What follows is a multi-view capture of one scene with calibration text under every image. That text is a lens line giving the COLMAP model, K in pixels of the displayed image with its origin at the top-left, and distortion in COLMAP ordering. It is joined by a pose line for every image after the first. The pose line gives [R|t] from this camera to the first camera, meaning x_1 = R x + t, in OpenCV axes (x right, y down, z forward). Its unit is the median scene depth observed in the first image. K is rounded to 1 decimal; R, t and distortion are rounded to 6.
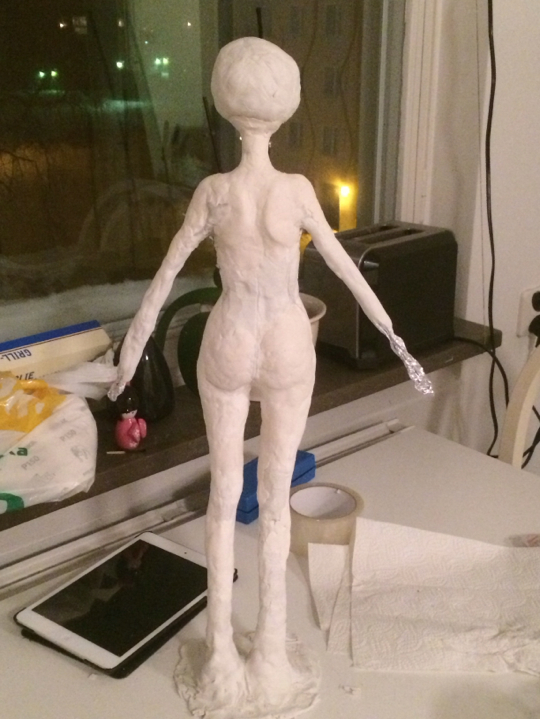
lens RADIAL K [[902.1, 0, 289.0], [0, 902.1, 356.9], [0, 0, 1]] dist [0.024687, 0.045724]
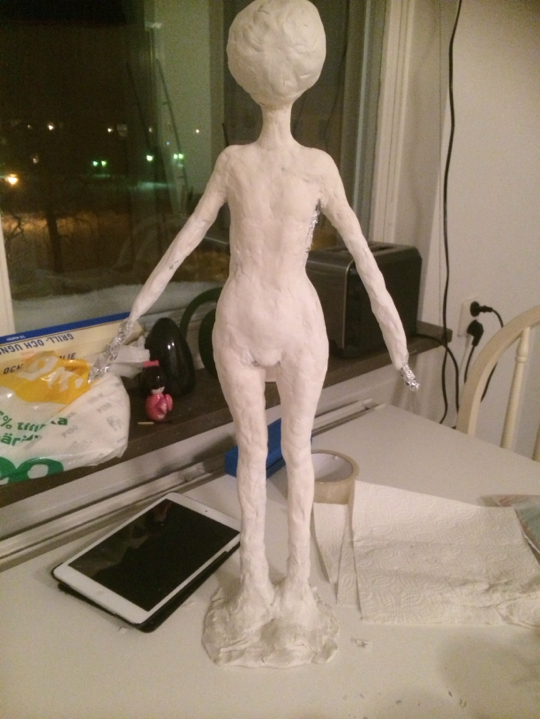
lens RADIAL K [[614.7, 0, 271.8], [0, 614.7, 358.4], [0, 0, 1]] dist [0.080497, -0.131297]
pose [[0.999905, 0.006707, 0.012065, -0.041575], [-0.006641, 0.999963, -0.005498, 0.026985], [-0.012101, 0.005418, 0.999912, 0.211518]]
